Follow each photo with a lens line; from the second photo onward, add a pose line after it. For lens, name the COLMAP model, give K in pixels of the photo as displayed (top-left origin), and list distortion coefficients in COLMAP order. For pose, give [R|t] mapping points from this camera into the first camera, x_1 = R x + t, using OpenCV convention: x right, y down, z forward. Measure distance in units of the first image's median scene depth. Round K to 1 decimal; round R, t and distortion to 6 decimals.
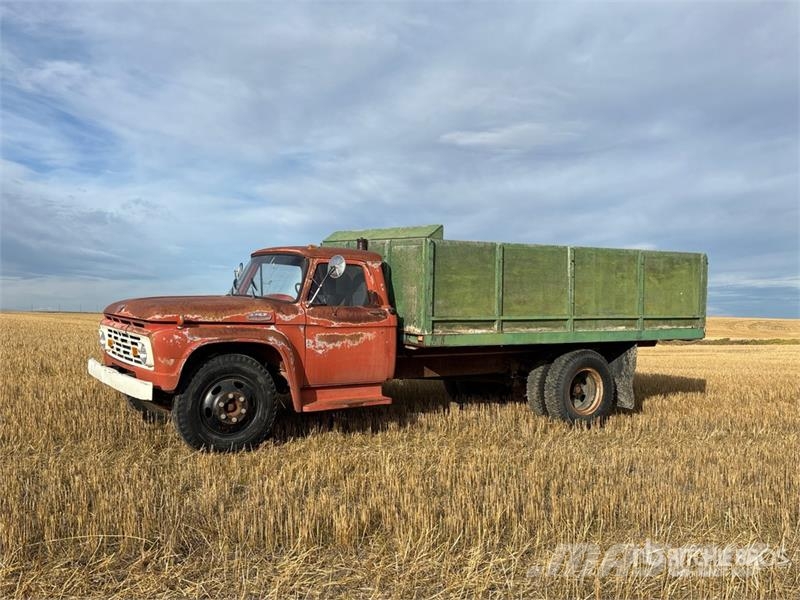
lens RADIAL K [[608.6, 0, 398.3], [0, 608.6, 301.4], [0, 0, 1]] dist [0.034541, -0.003760]
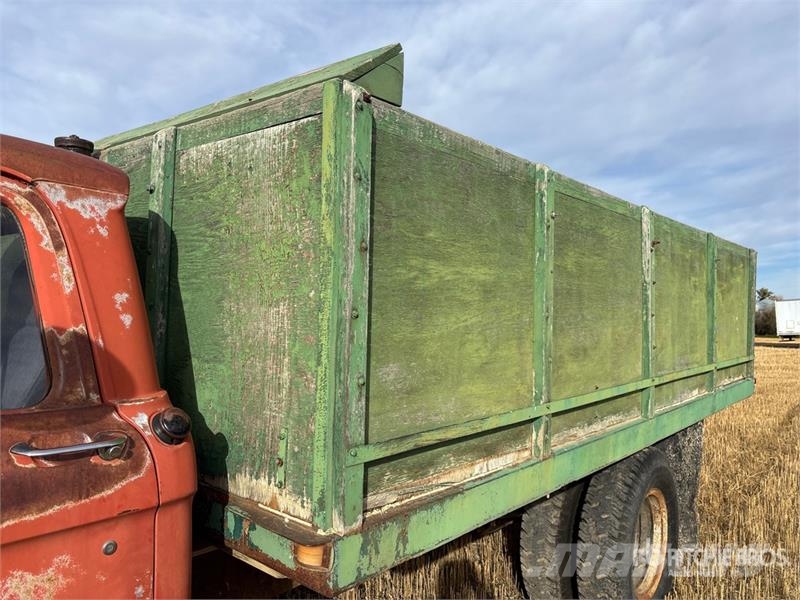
lens RADIAL K [[608.6, 0, 396.5], [0, 608.6, 299.5], [0, 0, 1]] dist [0.034541, -0.003760]
pose [[0.956842, 0.005875, 0.290548, 0.002533], [0.002564, 0.999586, -0.028654, -0.020492], [-0.290596, 0.028162, 0.956431, 0.767963]]
